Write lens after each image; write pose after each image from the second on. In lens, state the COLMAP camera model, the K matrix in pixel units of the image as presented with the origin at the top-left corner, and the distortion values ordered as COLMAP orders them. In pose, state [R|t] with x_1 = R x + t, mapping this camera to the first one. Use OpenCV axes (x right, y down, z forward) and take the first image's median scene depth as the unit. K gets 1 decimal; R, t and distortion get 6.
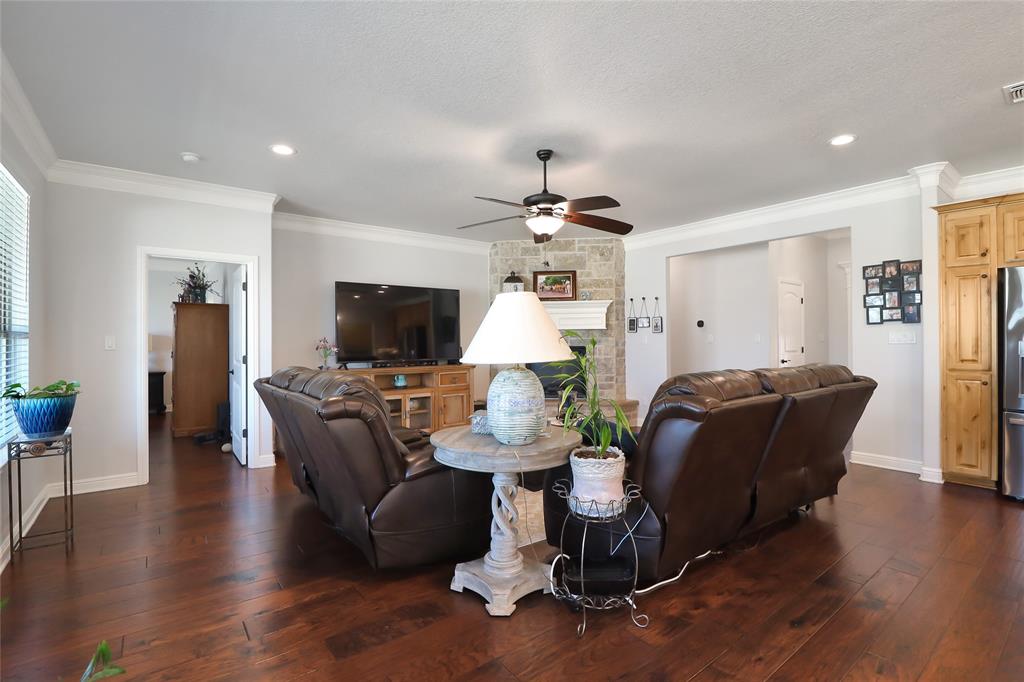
lens RADIAL K [[474.6, 0, 515.4], [0, 474.6, 342.1], [0, 0, 1]] dist [-0.000473, -0.013422]
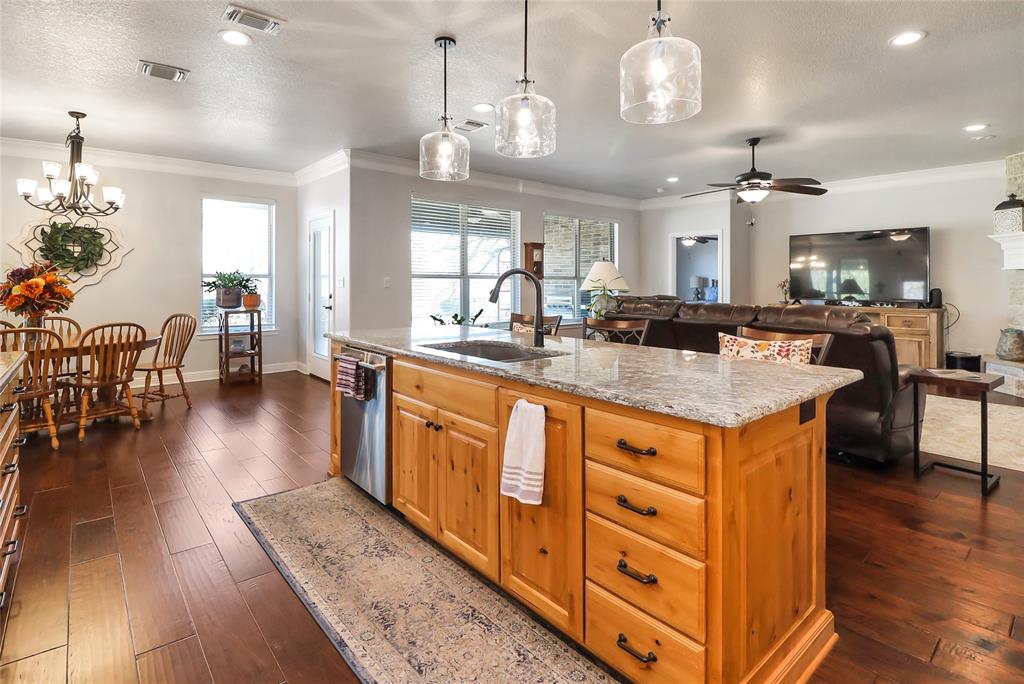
lens RADIAL K [[503.0, 0, 512.5], [0, 503.0, 282.2], [0, 0, 1]] dist [0.000014, -0.015669]
pose [[0.052149, 0.005686, -0.998623, 1.184217], [-0.005397, 0.999971, 0.005412, -0.004989], [0.998625, 0.005107, 0.052179, 0.212586]]
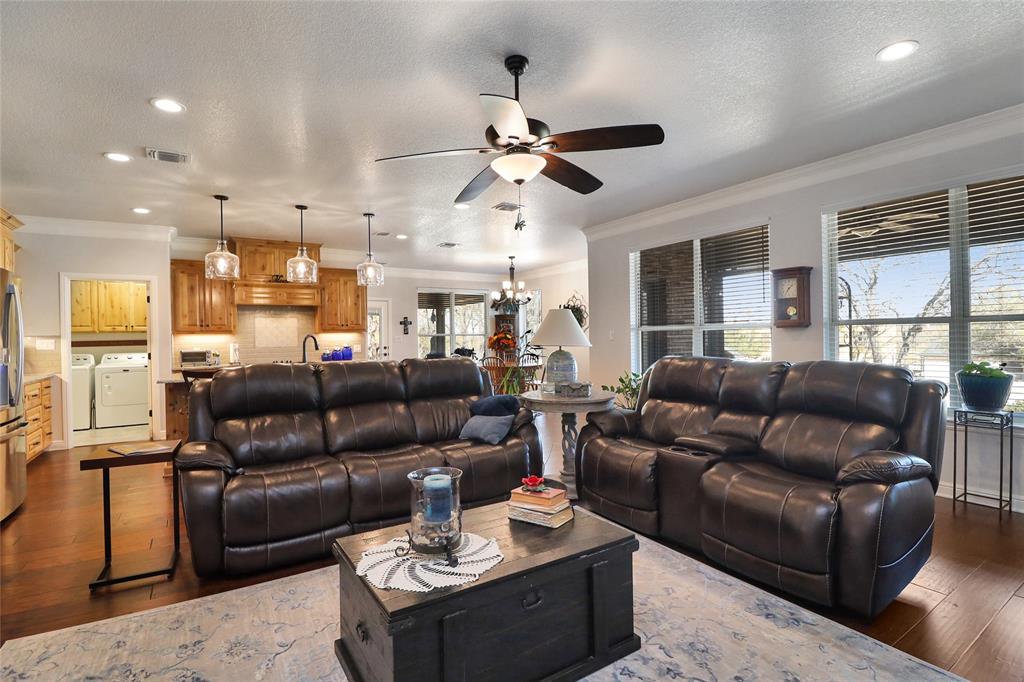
lens RADIAL K [[484.9, 0, 492.2], [0, 484.9, 340.0], [0, 0, 1]] dist [-0.000942, -0.000274]
pose [[-0.993587, 0.020513, 0.111195, 0.035305], [0.021875, 0.999700, 0.011041, -0.008010], [-0.110935, 0.013403, -0.993737, 1.389457]]
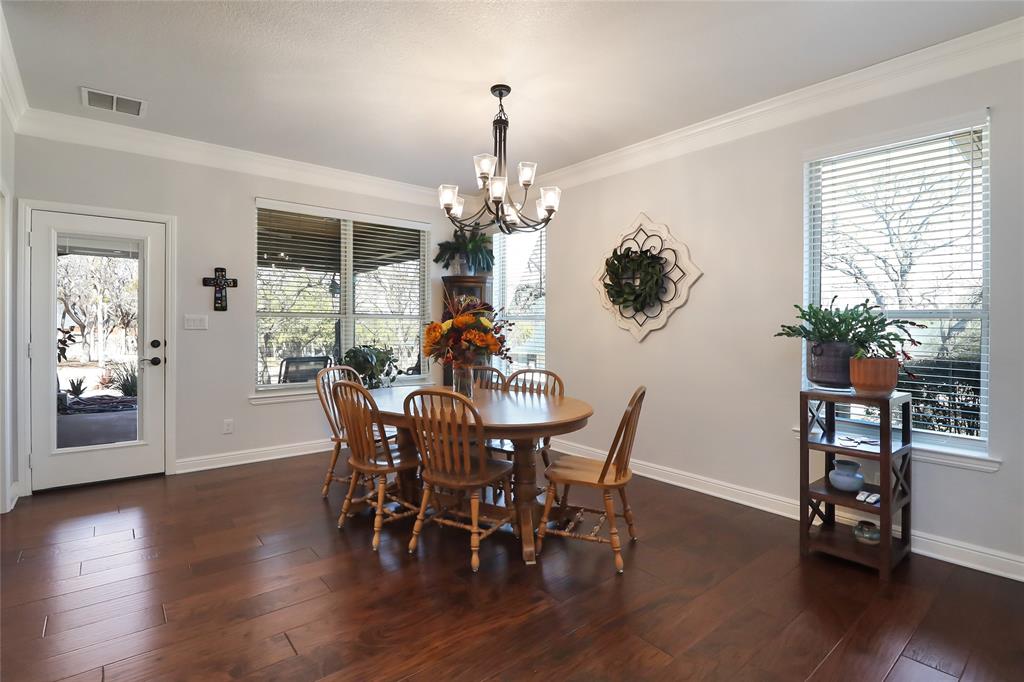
lens RADIAL K [[491.4, 0, 500.9], [0, 491.4, 331.7], [0, 0, 1]] dist [0.000542, -0.014545]
pose [[-0.999654, -0.003335, -0.026103, 0.185726], [-0.003862, 0.999789, 0.020178, -0.000107], [0.026031, 0.020272, -0.999456, 0.105387]]
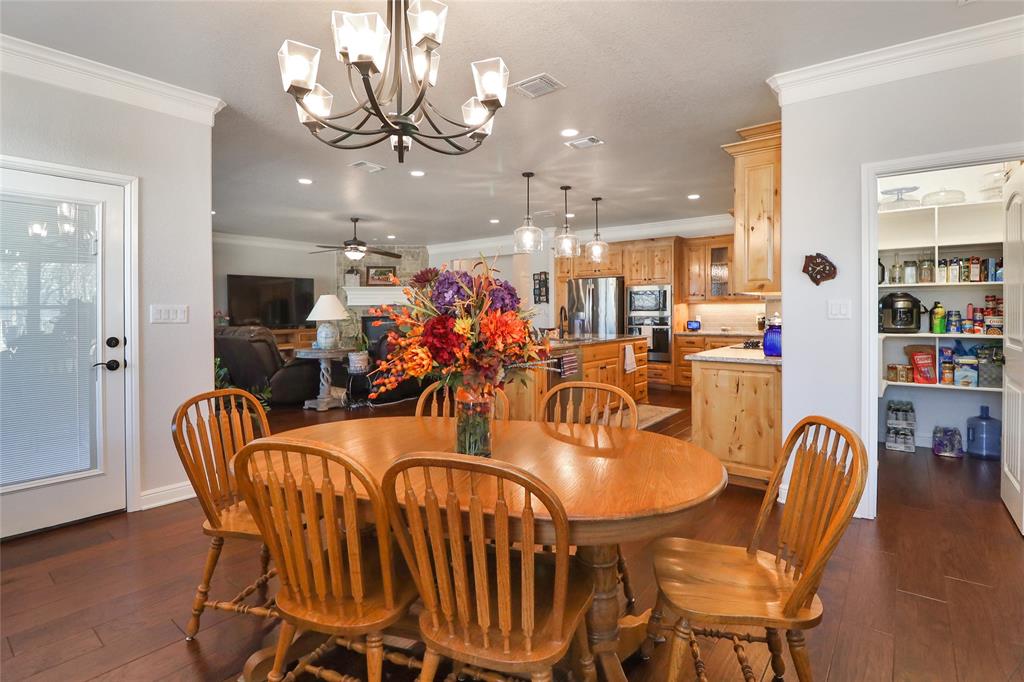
lens RADIAL K [[494.8, 0, 514.0], [0, 494.8, 315.1], [0, 0, 1]] dist [0.000828, -0.015105]
pose [[0.969840, -0.002626, 0.243728, 0.168483], [0.002135, 0.999995, 0.002277, 0.004927], [-0.243733, -0.001688, 0.969841, -0.988136]]
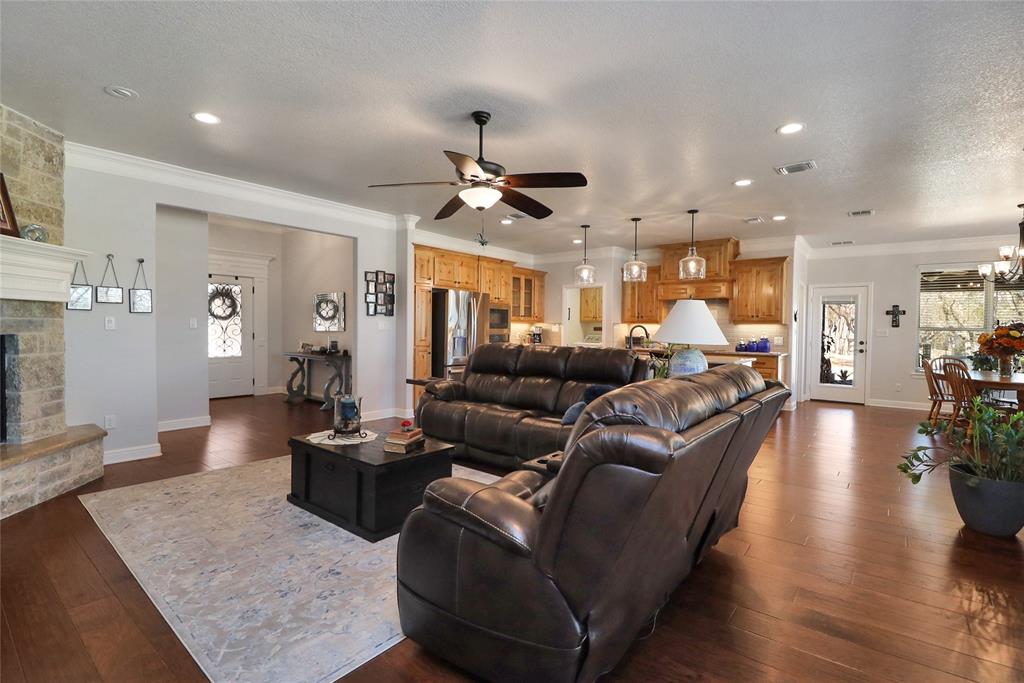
lens RADIAL K [[480.4, 0, 511.9], [0, 480.4, 333.9], [0, 0, 1]] dist [-0.000772, -0.013770]
pose [[-0.239103, -0.008274, 0.970959, -0.679731], [-0.006048, 0.999957, 0.007031, 0.002477], [-0.970975, -0.004191, -0.239143, 0.957866]]
